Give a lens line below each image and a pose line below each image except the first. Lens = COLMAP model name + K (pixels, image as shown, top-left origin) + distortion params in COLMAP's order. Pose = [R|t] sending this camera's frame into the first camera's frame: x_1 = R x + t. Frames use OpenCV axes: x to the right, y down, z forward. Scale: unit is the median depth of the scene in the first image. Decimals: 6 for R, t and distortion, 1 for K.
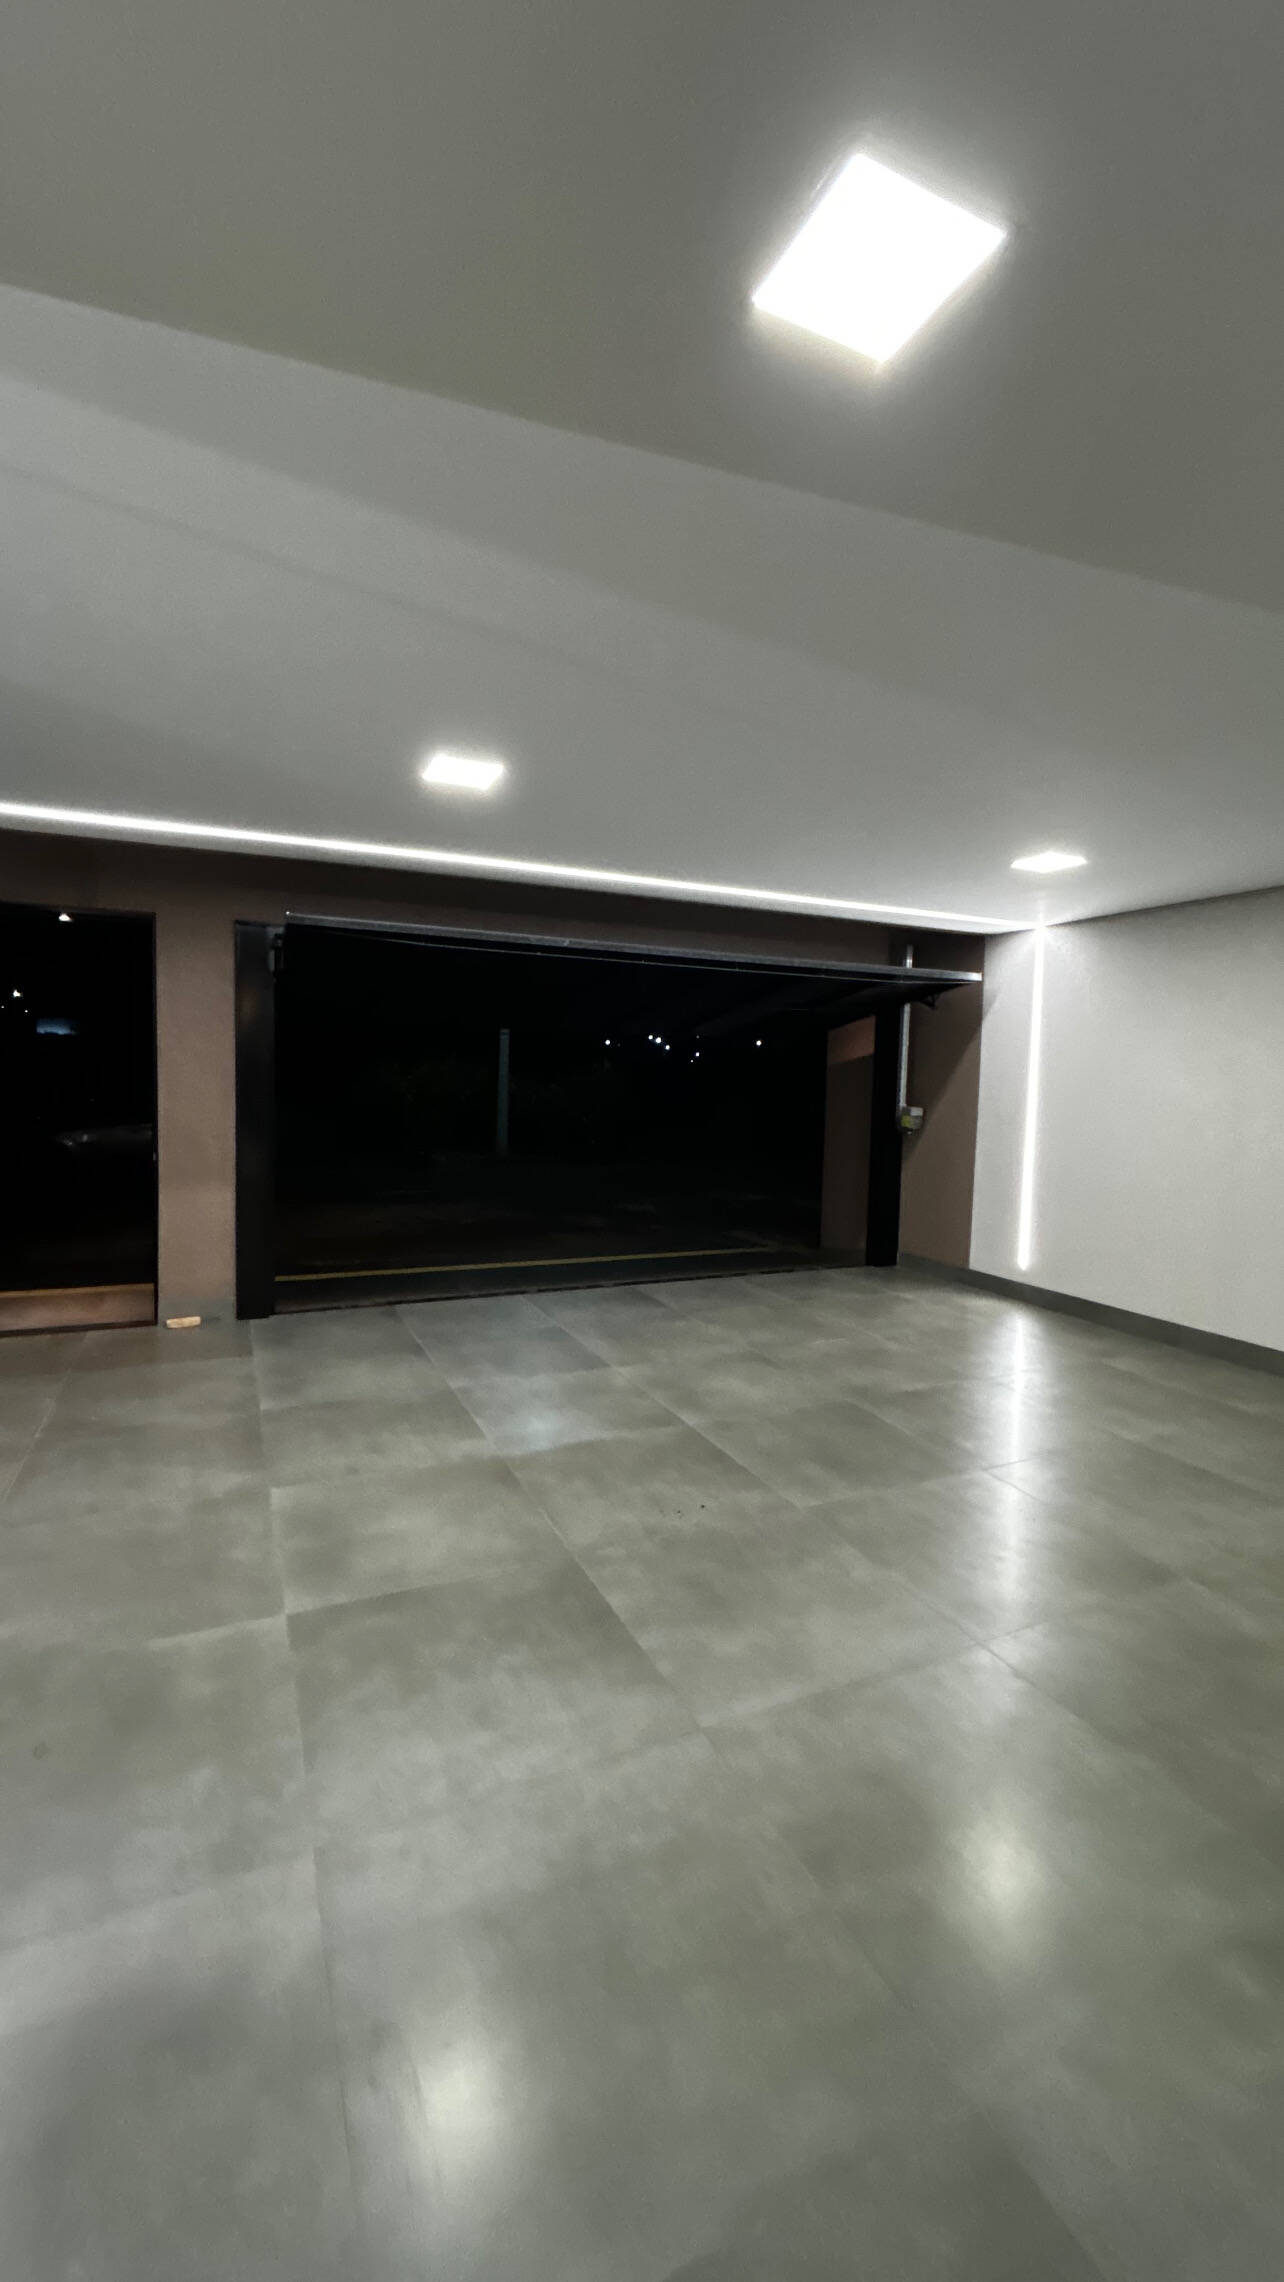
lens RADIAL K [[918.4, 0, 648.2], [0, 918.4, 1135.8], [0, 0, 1]] dist [0.000032, -0.000142]
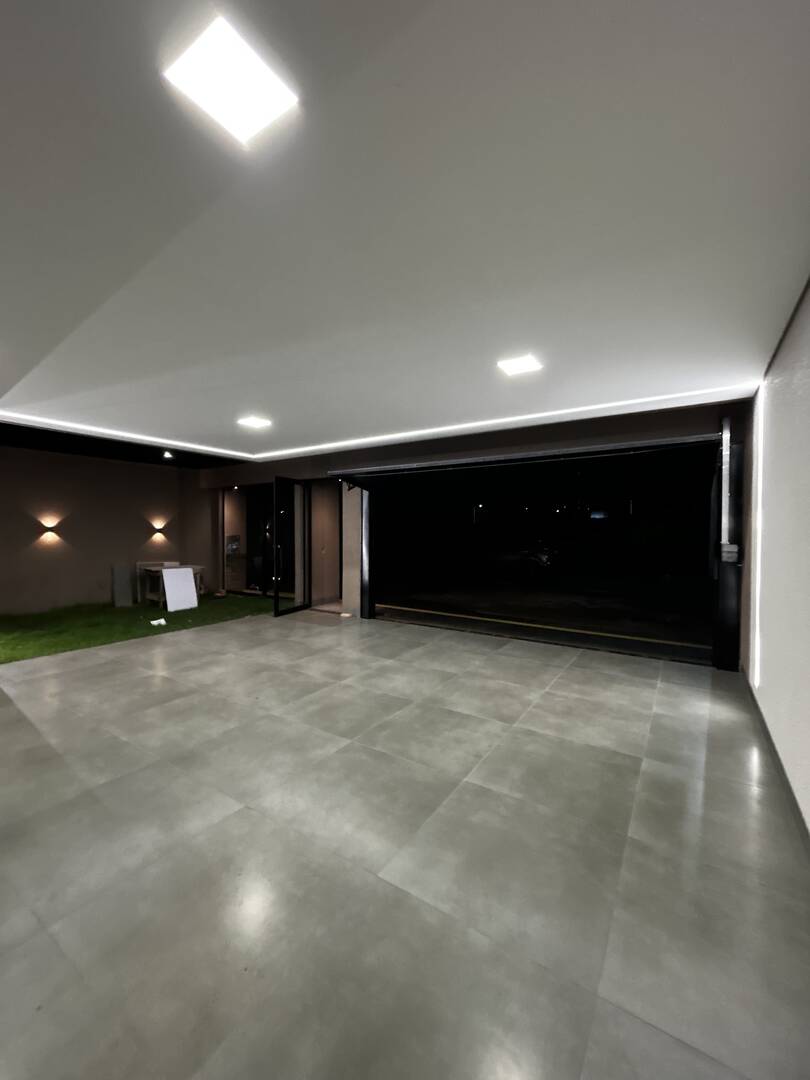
lens RADIAL K [[436.6, 0, 405.8], [0, 436.6, 537.4], [0, 0, 1]] dist [-0.002449, 0.004272]
pose [[0.522834, -0.009780, -0.852378, 0.856121], [-0.041596, 0.998450, -0.036971, 0.000720], [0.851419, 0.054785, 0.521617, 0.477390]]
